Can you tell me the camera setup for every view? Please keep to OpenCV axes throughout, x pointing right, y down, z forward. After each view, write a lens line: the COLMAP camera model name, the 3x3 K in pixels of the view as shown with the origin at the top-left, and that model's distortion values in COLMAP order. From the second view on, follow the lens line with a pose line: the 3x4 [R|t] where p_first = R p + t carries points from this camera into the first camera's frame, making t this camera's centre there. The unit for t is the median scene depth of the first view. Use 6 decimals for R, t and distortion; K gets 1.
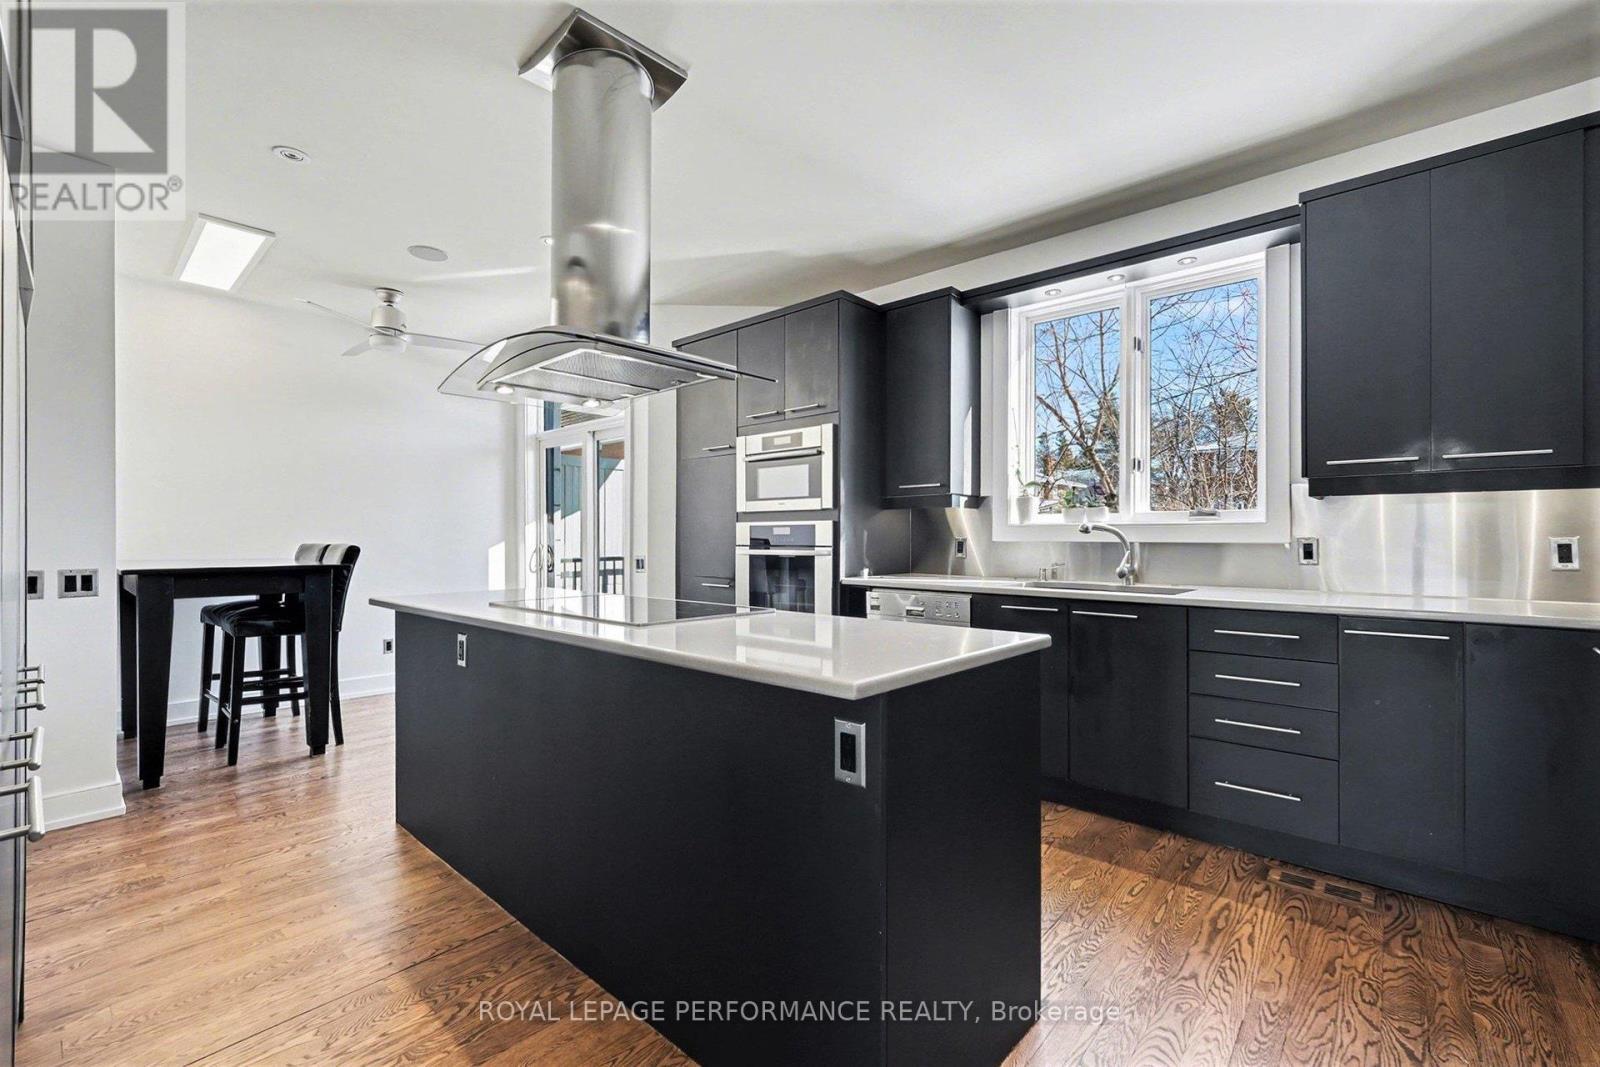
lens RADIAL K [[698.8, 0, 800.0], [0, 698.8, 533.5], [0, 0, 1]] dist [-0.022462, 0.009953]
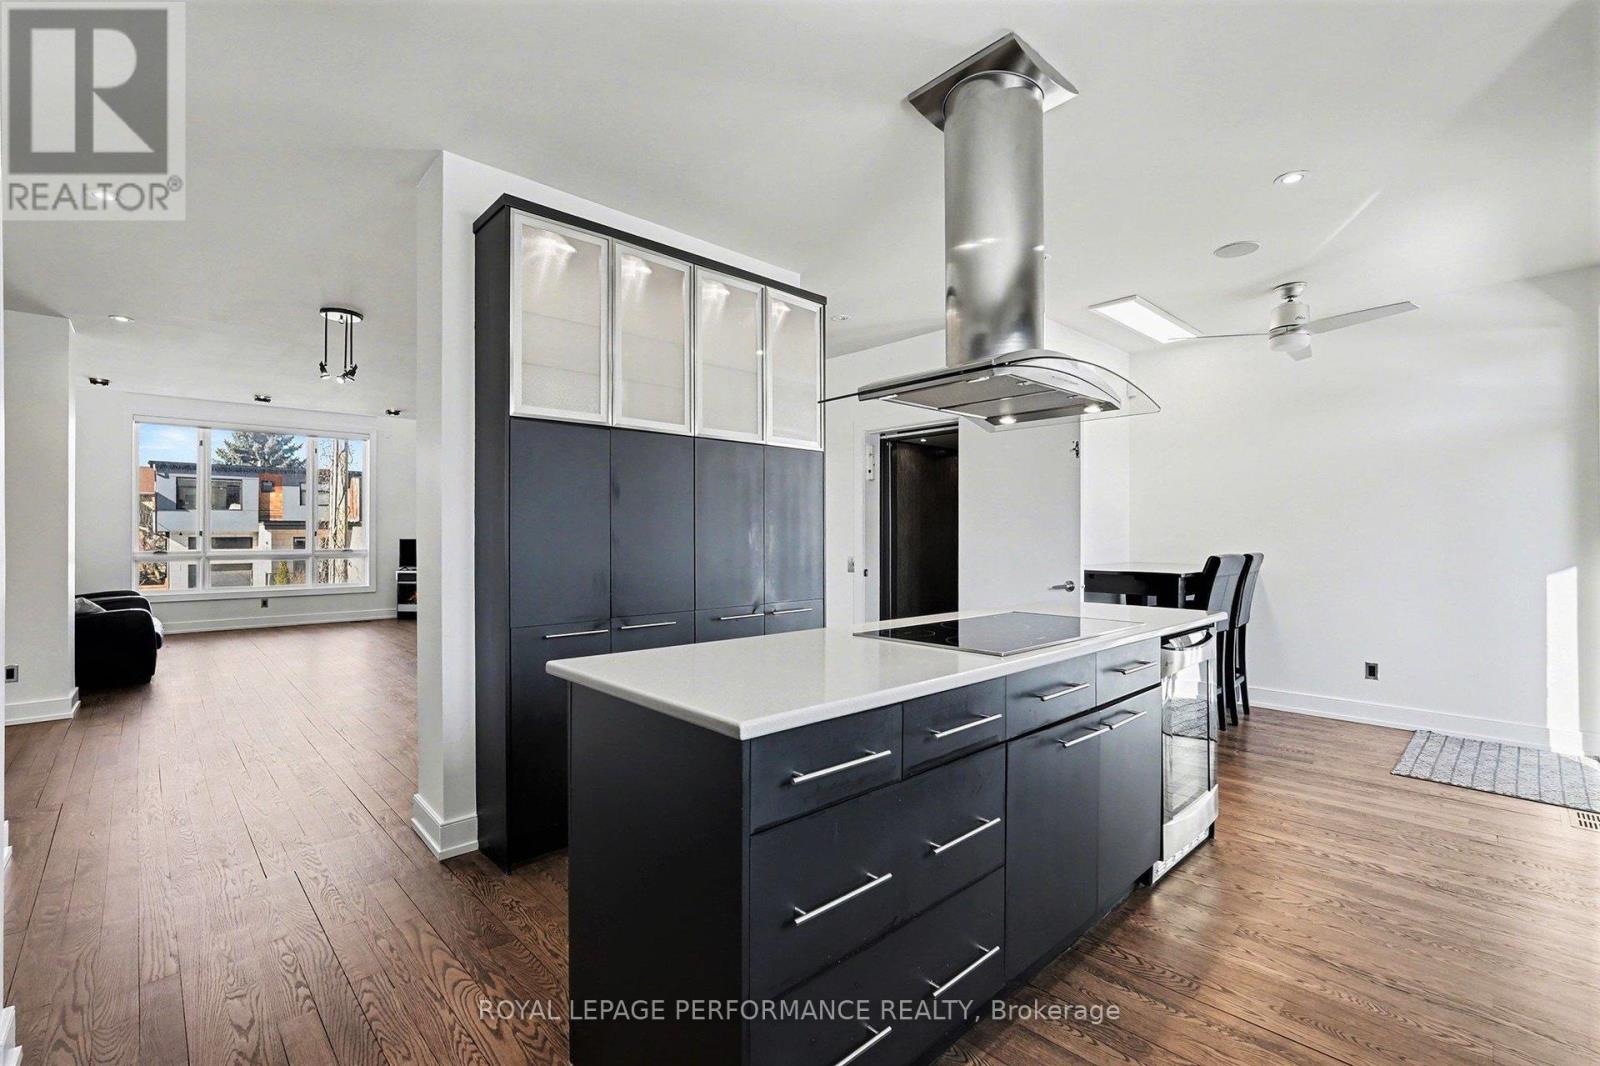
lens RADIAL K [[698.8, 0, 800.0], [0, 698.8, 533.0], [0, 0, 1]] dist [-0.022462, 0.009953]
pose [[-0.093537, -0.004019, -0.995608, 0.460256], [0.002842, 0.999987, -0.004304, -0.014925], [0.995612, -0.003232, -0.093524, 0.491879]]
